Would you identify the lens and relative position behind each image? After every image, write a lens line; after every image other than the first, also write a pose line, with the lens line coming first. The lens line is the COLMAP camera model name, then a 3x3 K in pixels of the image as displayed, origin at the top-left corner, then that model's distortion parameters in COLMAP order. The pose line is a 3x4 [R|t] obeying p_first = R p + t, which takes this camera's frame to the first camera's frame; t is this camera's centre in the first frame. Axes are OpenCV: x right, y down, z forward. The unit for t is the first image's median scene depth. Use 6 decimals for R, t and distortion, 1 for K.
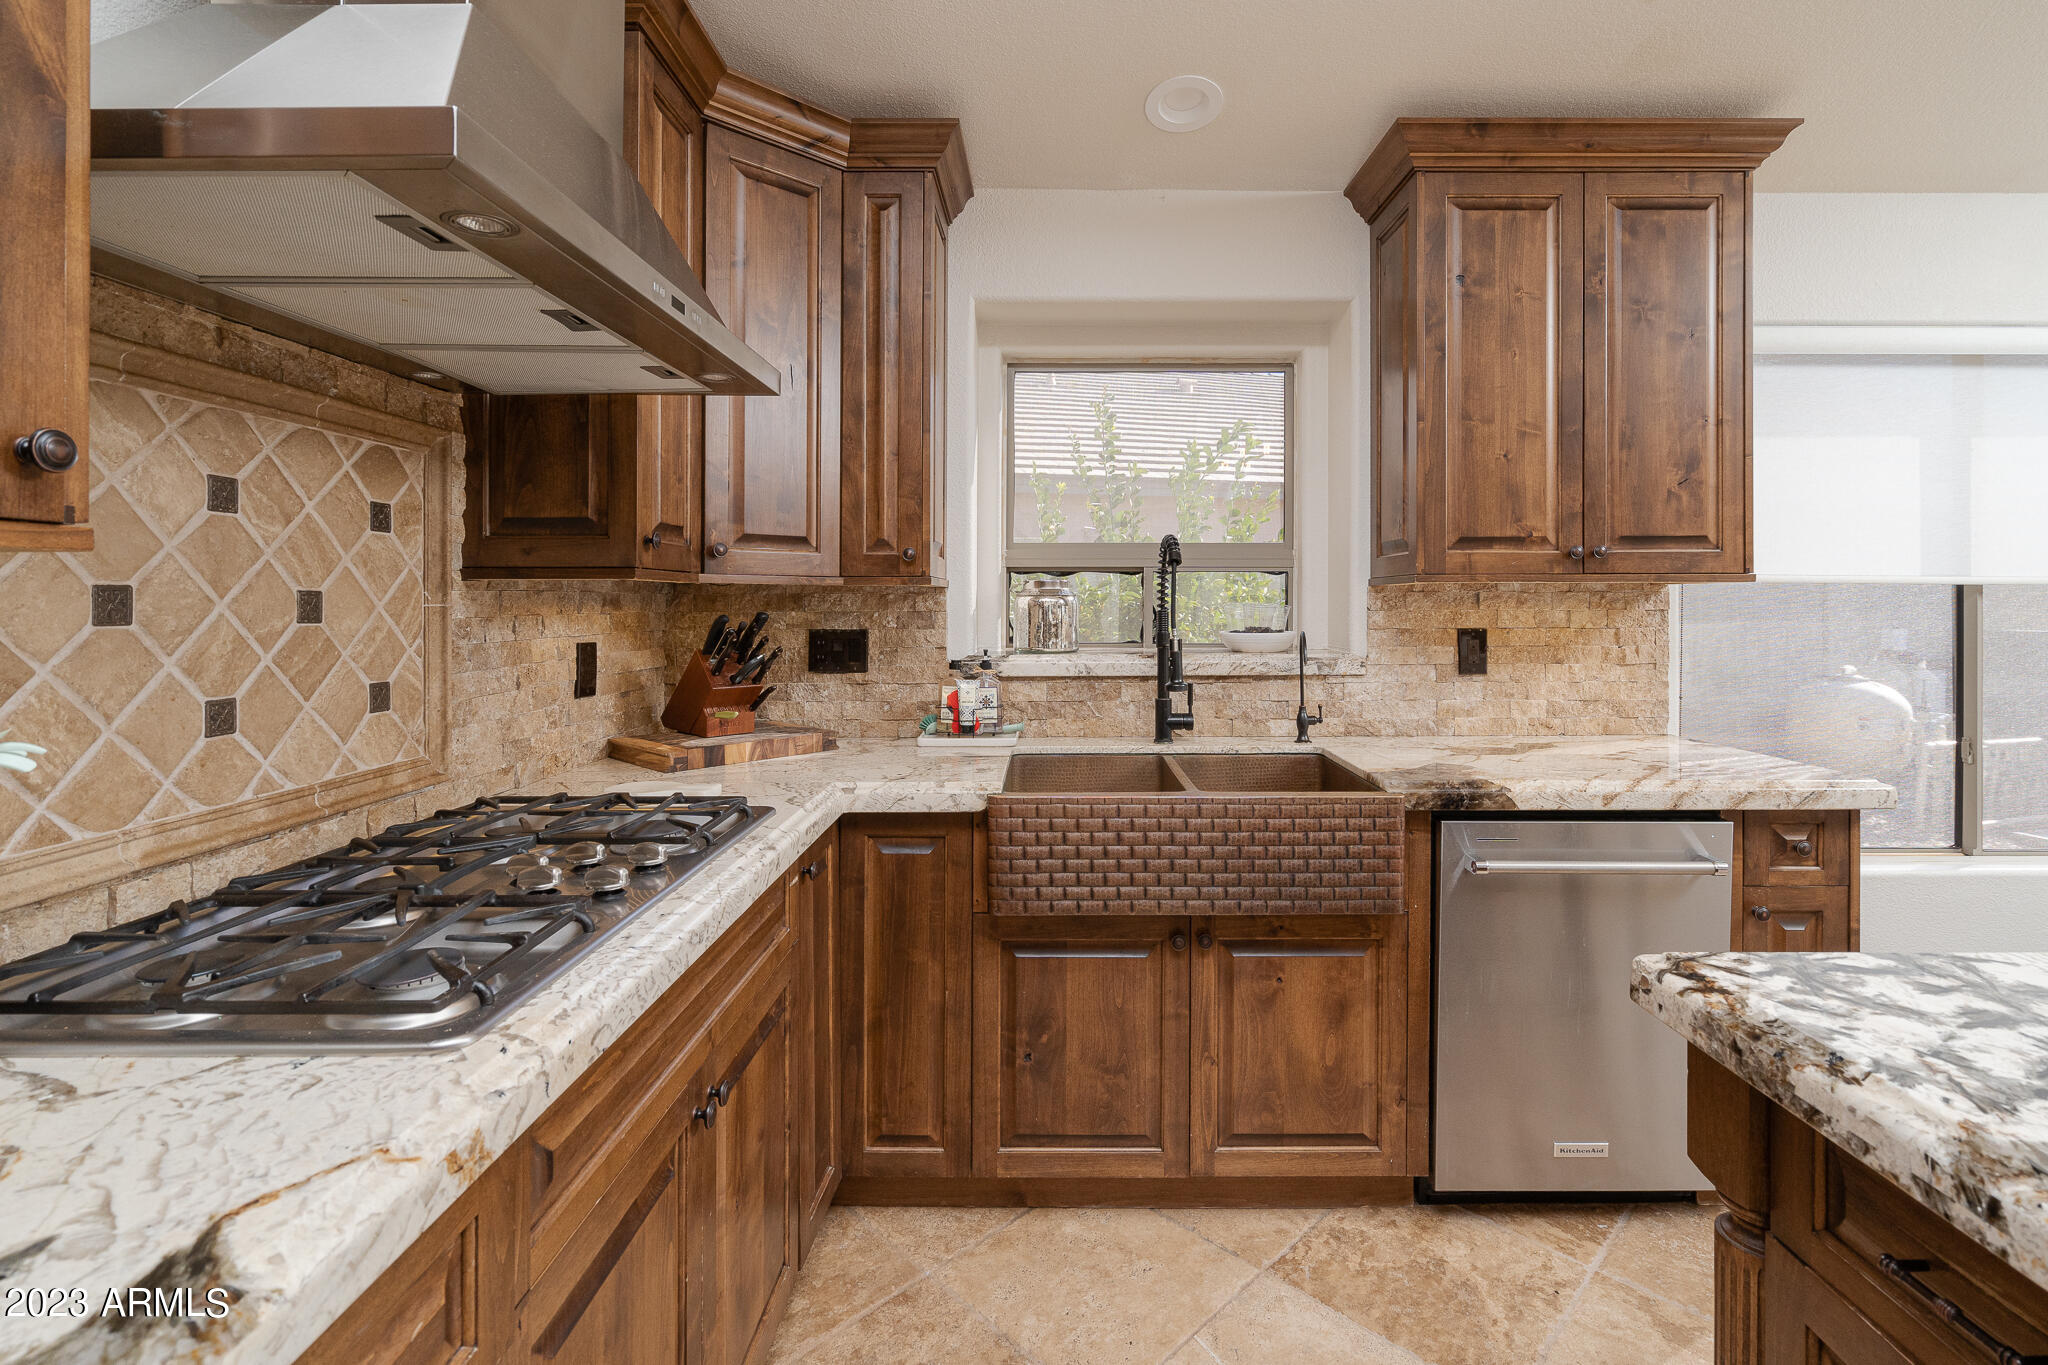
lens RADIAL K [[953.4, 0, 1053.8], [0, 953.4, 597.8], [0, 0, 1]] dist [-0.000580, 0.000106]
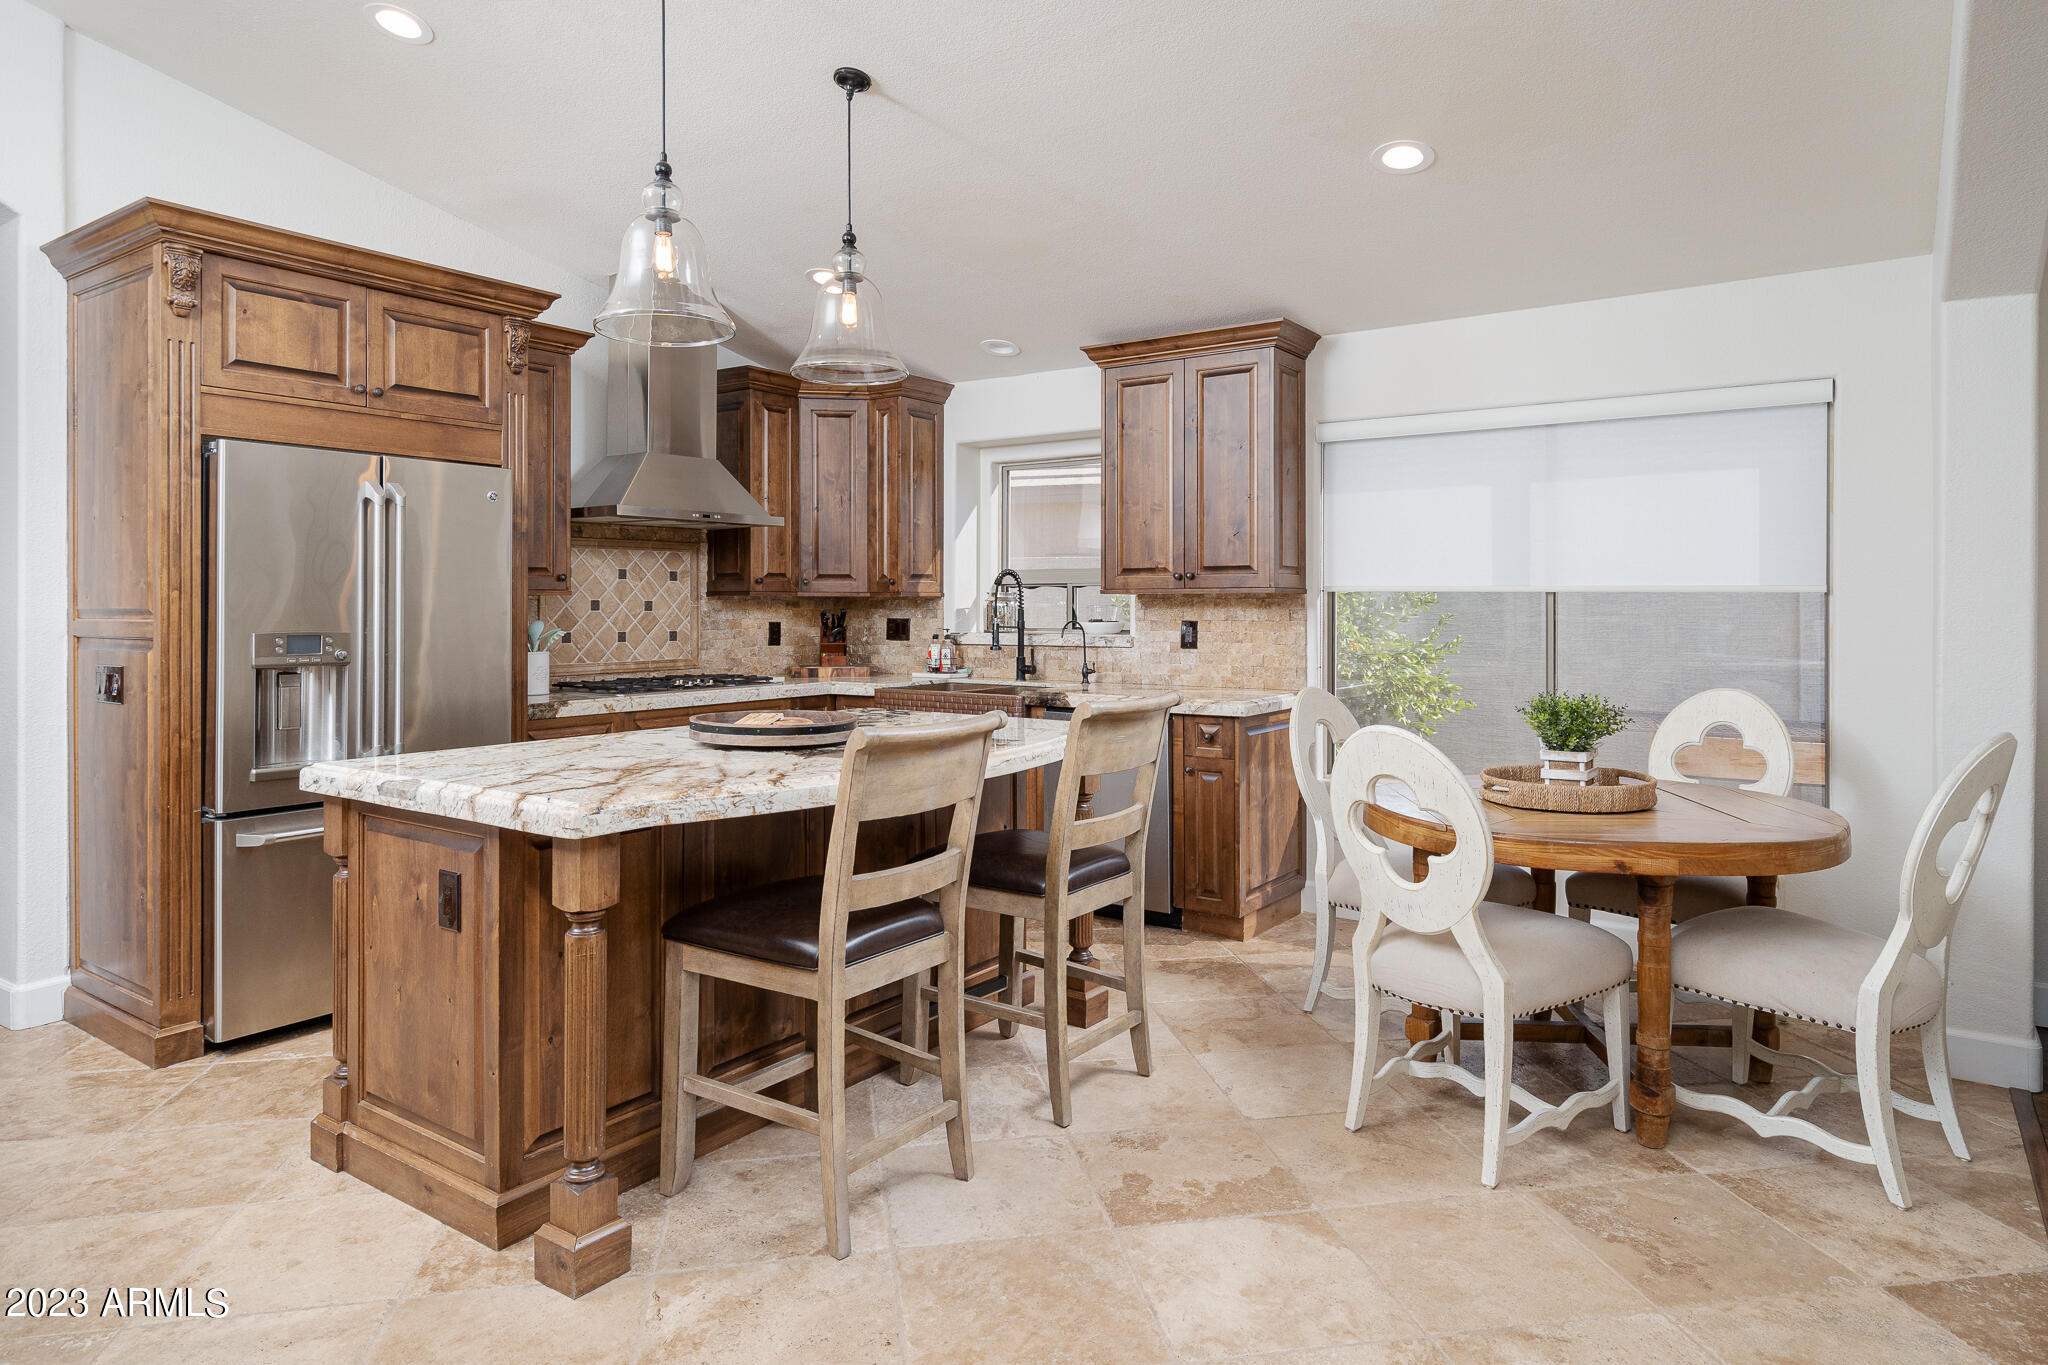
lens RADIAL K [[1215.4, 0, 1032.7], [0, 1215.4, 609.2], [0, 0, 1]] dist [0.004041, 0.000847]
pose [[0.816430, 0.003360, -0.577435, 1.707269], [0.002433, 0.999954, 0.009259, -0.009616], [0.577440, -0.008964, 0.816384, -1.036122]]
